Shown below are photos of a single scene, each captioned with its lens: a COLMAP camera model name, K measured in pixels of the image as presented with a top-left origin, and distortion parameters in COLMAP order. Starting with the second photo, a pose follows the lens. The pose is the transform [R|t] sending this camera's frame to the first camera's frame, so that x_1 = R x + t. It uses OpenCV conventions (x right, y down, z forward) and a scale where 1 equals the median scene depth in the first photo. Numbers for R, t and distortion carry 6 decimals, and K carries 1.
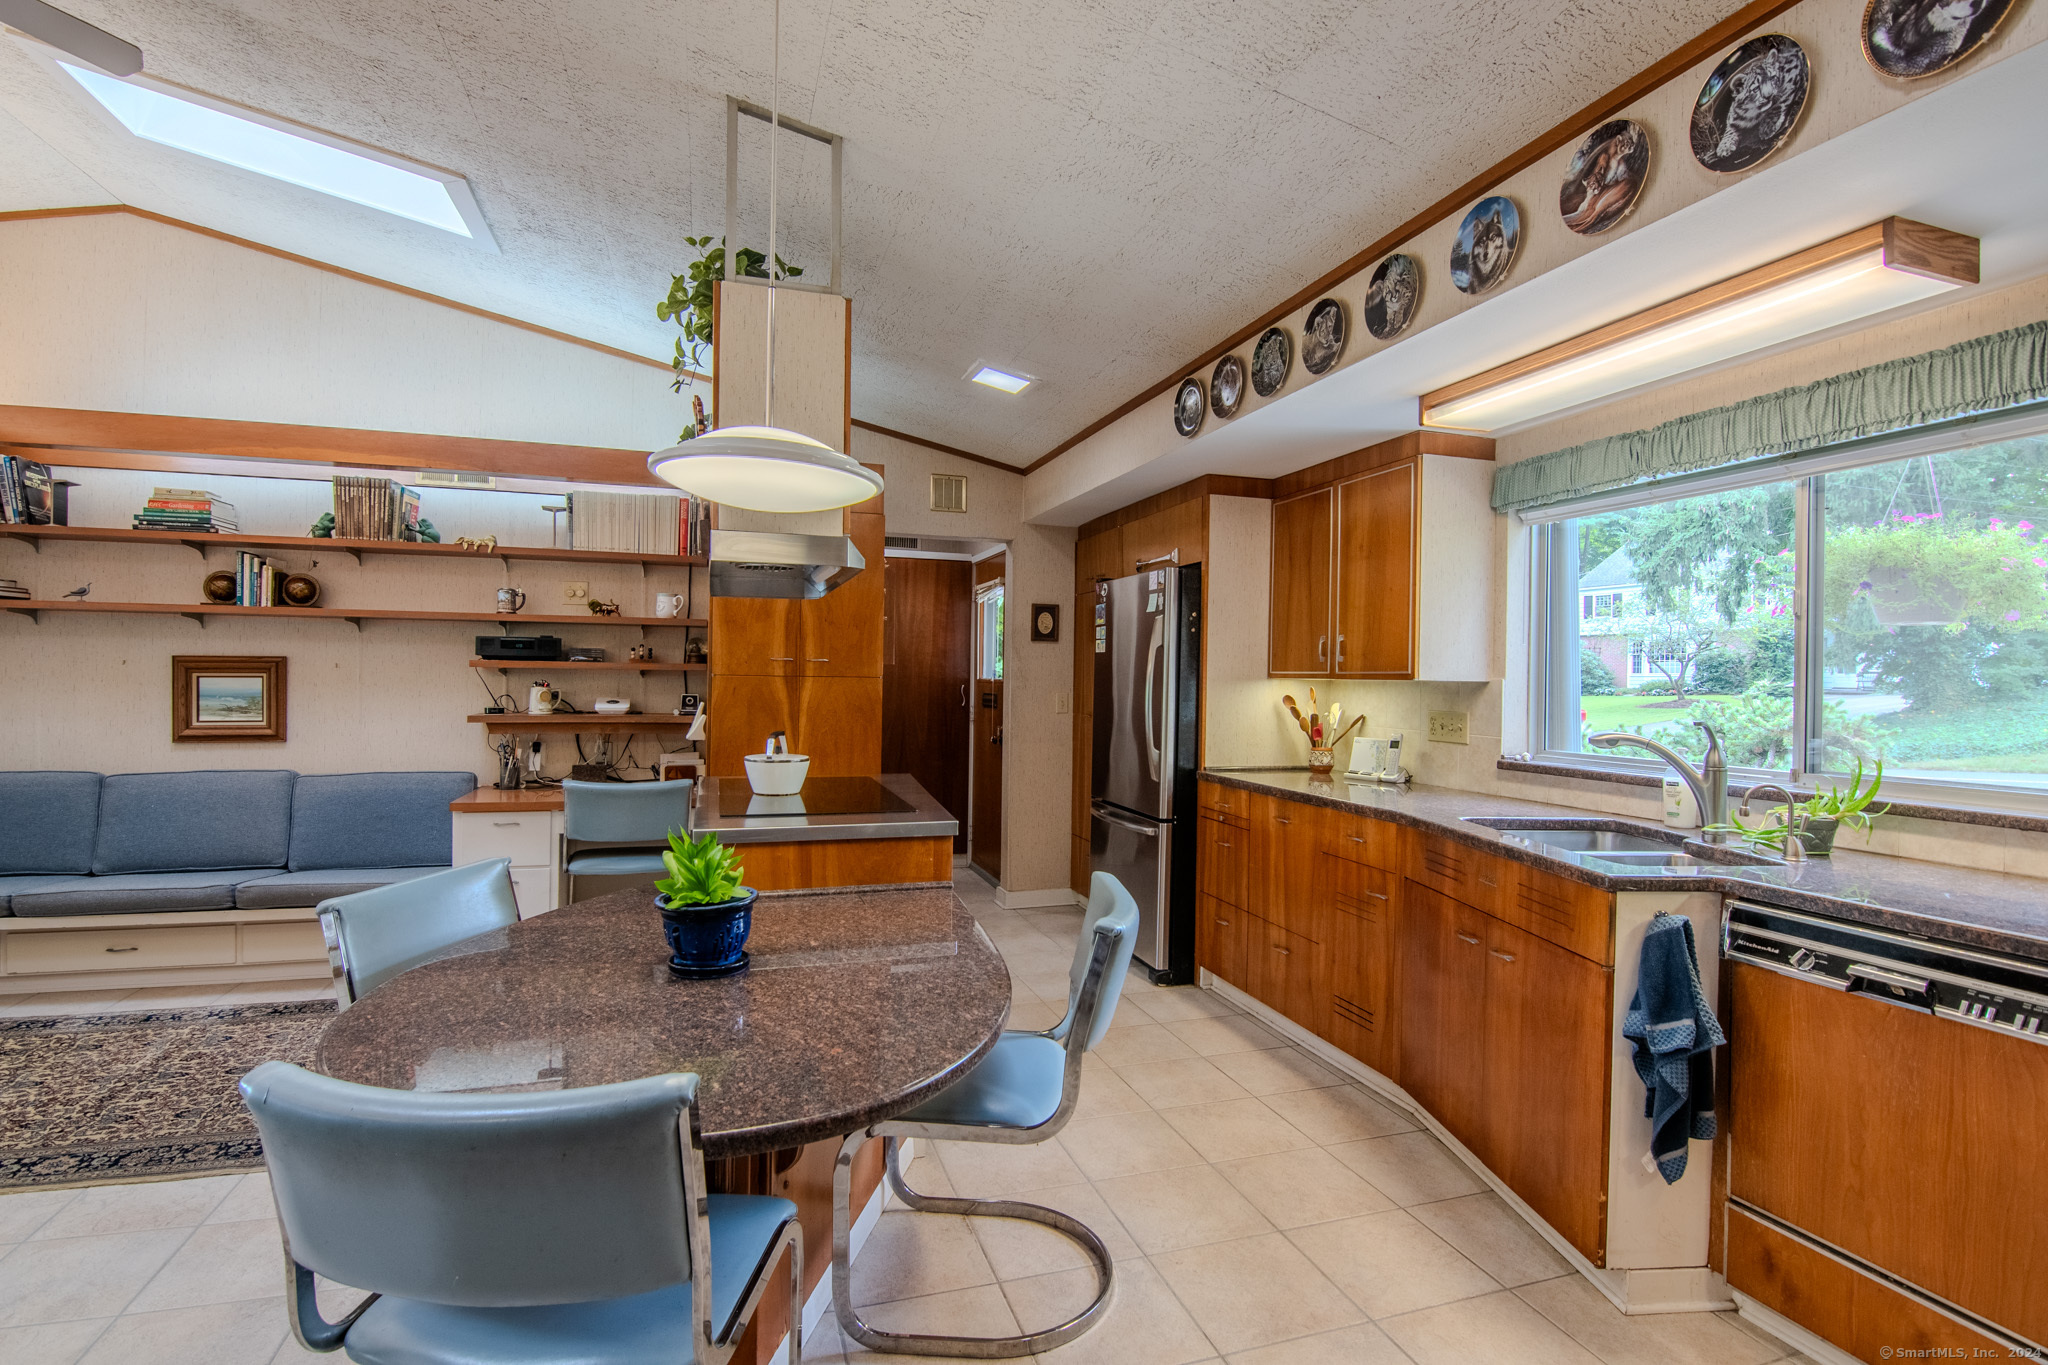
lens RADIAL K [[999.6, 0, 1013.7], [0, 999.6, 676.1], [0, 0, 1]] dist [-0.015153, -0.003464]
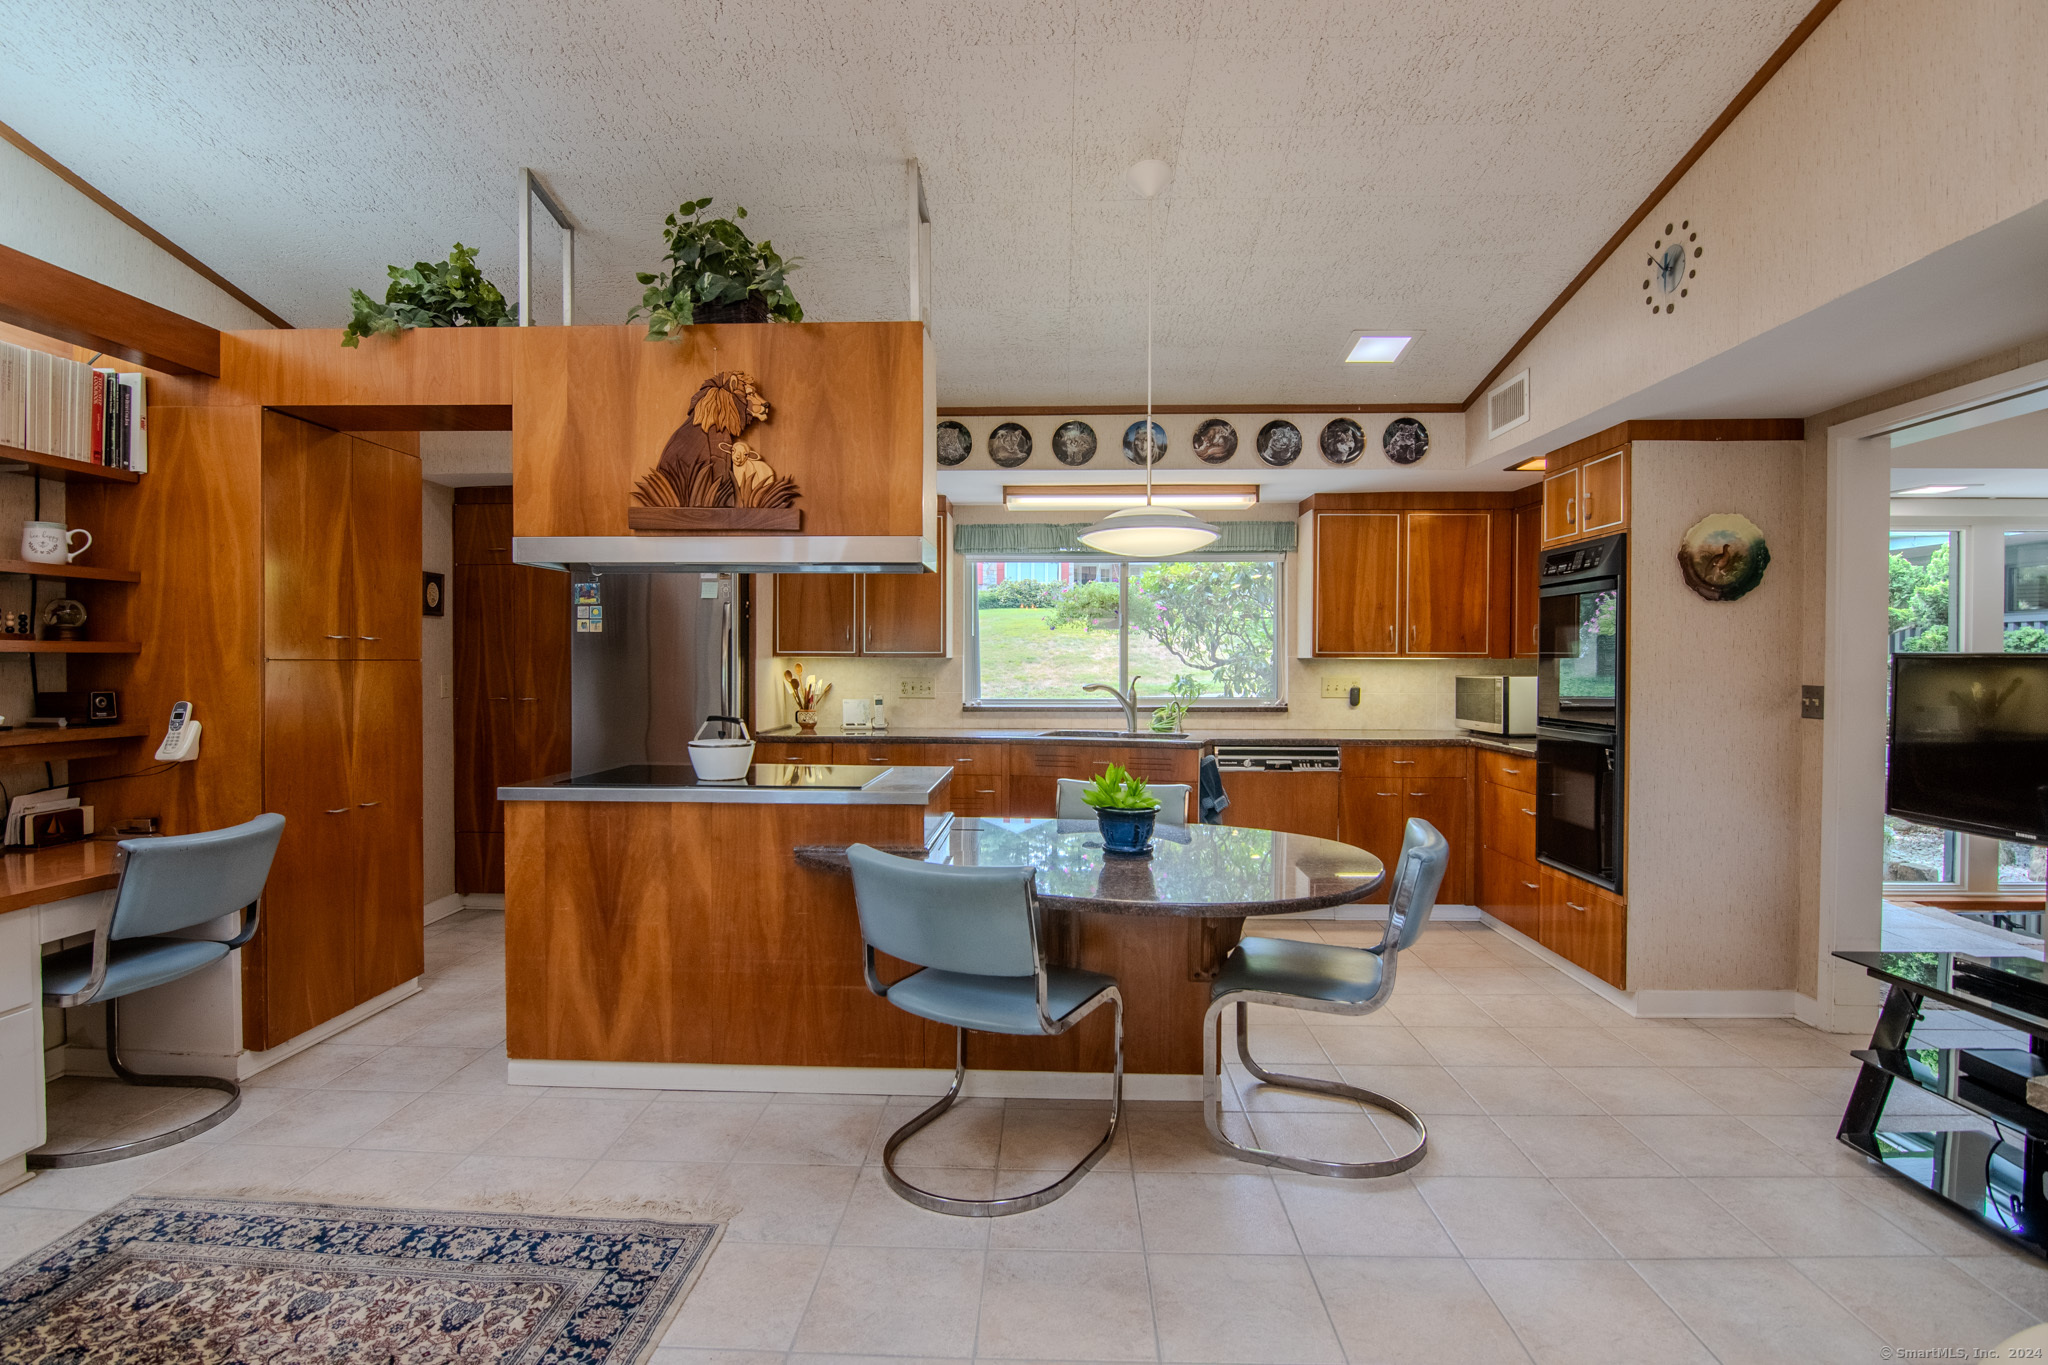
lens RADIAL K [[999.6, 0, 1032.1], [0, 999.6, 674.3], [0, 0, 1]] dist [-0.015153, -0.003464]
pose [[0.322396, -0.027374, 0.946209, -1.200353], [0.000378, 0.999585, 0.028790, -0.016863], [-0.946605, -0.008924, 0.322272, 0.437829]]
